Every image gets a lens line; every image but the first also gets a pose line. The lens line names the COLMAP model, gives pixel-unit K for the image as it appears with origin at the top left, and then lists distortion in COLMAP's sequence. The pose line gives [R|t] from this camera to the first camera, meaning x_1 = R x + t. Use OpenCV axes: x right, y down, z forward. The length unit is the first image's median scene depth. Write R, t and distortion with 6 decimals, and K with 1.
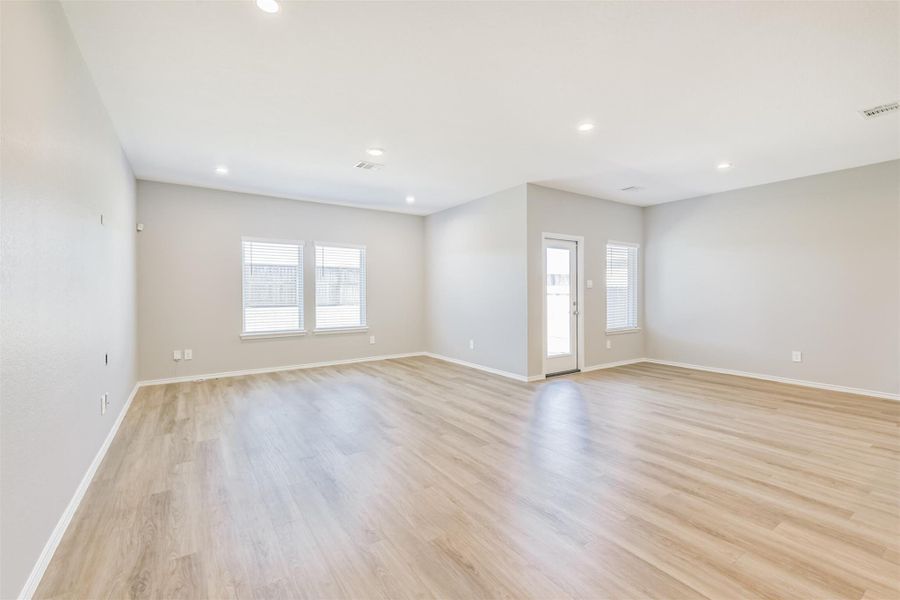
lens RADIAL K [[387.2, 0, 451.4], [0, 387.2, 292.4], [0, 0, 1]] dist [0.021636, -0.007433]
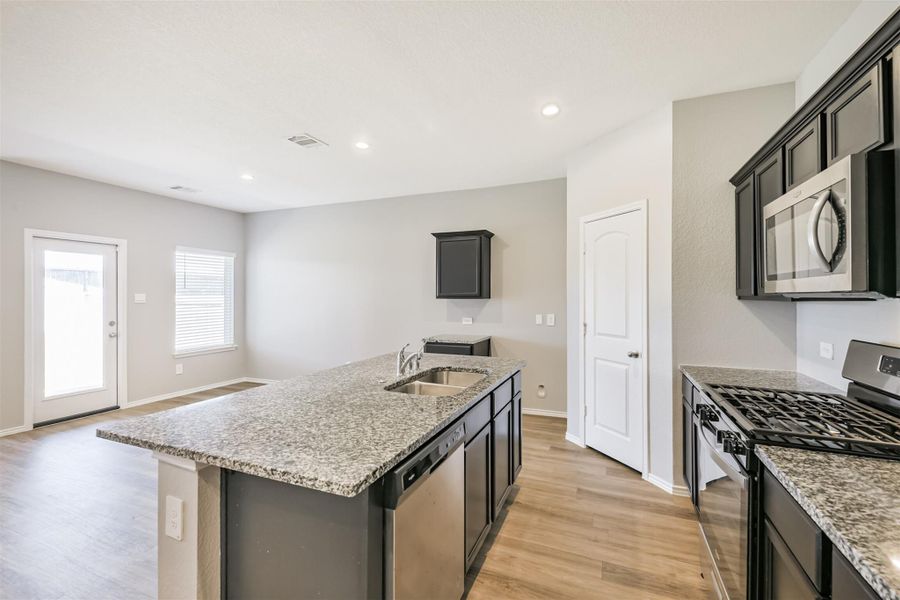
lens RADIAL K [[387.2, 0, 446.1], [0, 387.2, 296.4], [0, 0, 1]] dist [0.021636, -0.007433]
pose [[0.841947, 0.001771, 0.539558, 0.495418], [-0.000407, 0.999996, -0.002647, -0.026368], [-0.539560, 0.002009, 0.841945, -0.044298]]
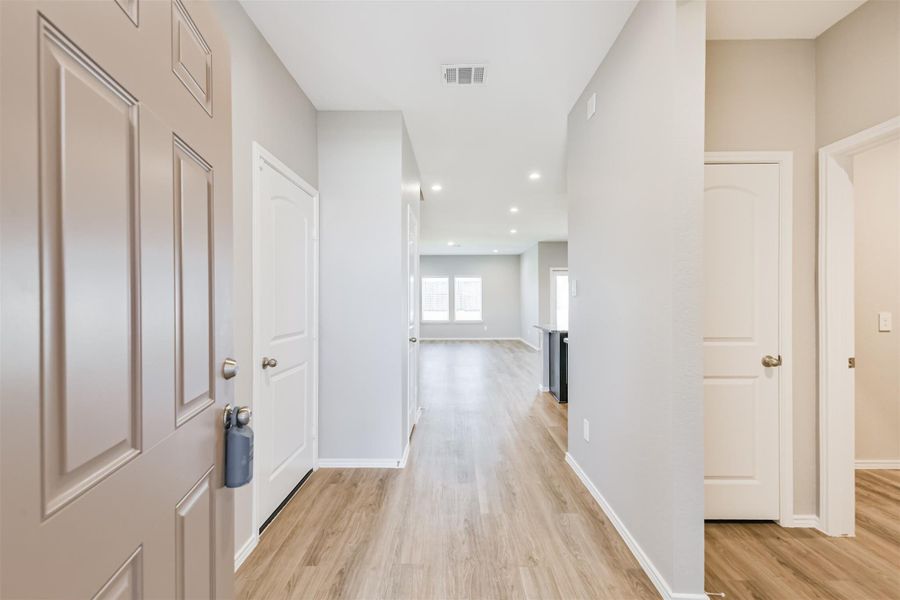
lens RADIAL K [[387.2, 0, 454.1], [0, 387.2, 302.9], [0, 0, 1]] dist [0.021636, -0.007433]
pose [[0.824140, -0.001403, -0.566385, 0.857612], [0.005653, 0.999968, 0.005748, -0.008058], [0.566359, -0.007939, 0.824121, -0.692443]]
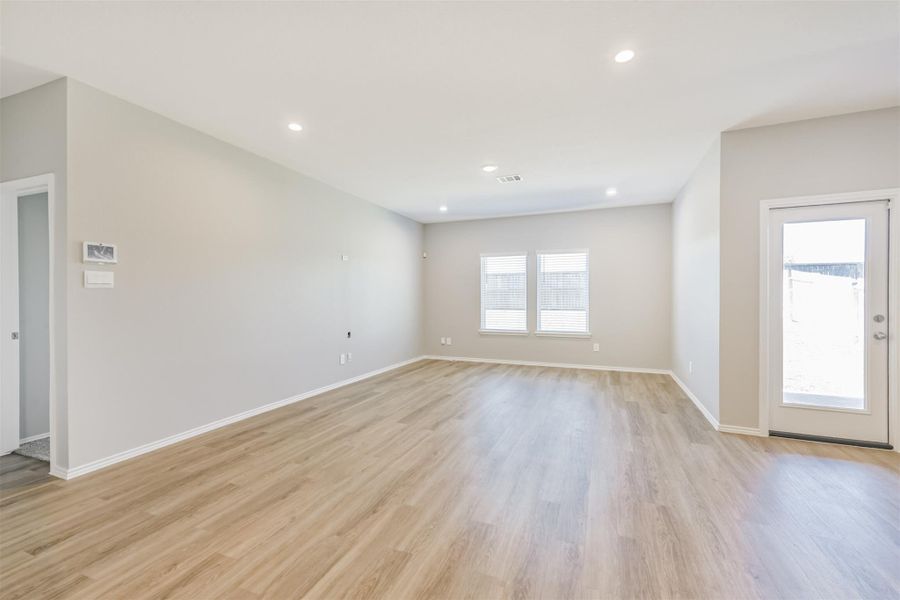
lens RADIAL K [[387.2, 0, 450.3], [0, 387.2, 301.2], [0, 0, 1]] dist [0.021636, -0.007433]
pose [[0.552677, 0.008672, -0.833350, 0.477216], [0.000600, 0.999941, 0.010803, -0.000948], [0.833395, -0.006470, 0.552640, 0.230253]]
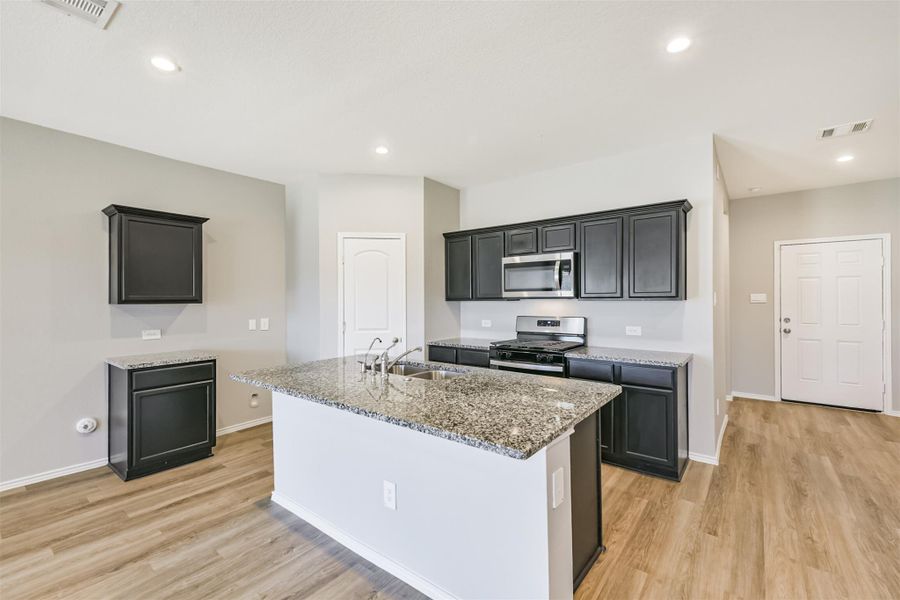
lens RADIAL K [[387.2, 0, 452.0], [0, 387.2, 298.9], [0, 0, 1]] dist [0.021636, -0.007433]
pose [[-0.304591, 0.005235, 0.952469, 0.247072], [0.007549, 0.999967, -0.003082, -0.025826], [-0.952453, 0.006251, -0.304621, 0.393862]]
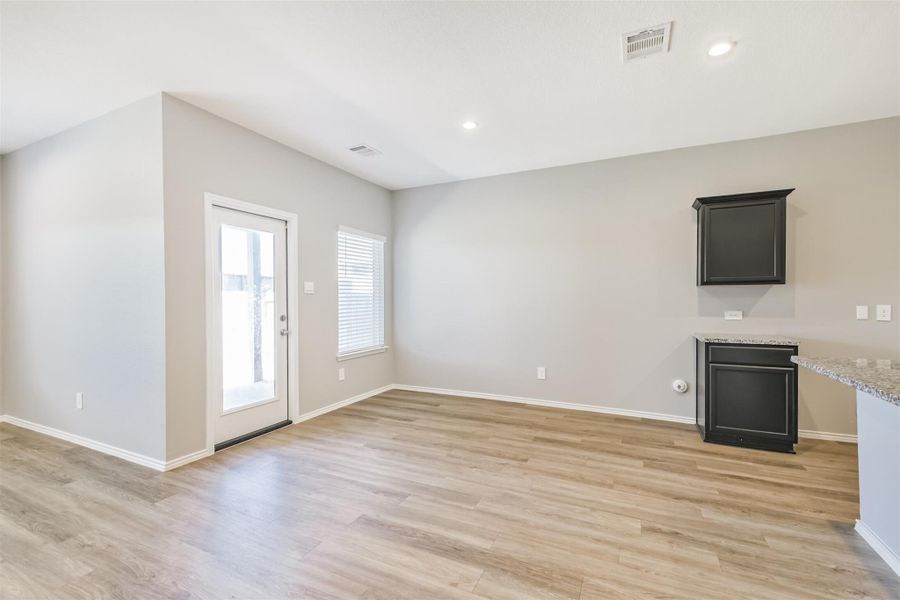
lens RADIAL K [[387.2, 0, 450.7], [0, 387.2, 302.7], [0, 0, 1]] dist [0.021636, -0.007433]
pose [[0.865934, -0.004920, 0.500134, 0.255286], [0.001915, 0.999977, 0.006522, -0.000295], [-0.500155, -0.004690, 0.865923, 0.330665]]
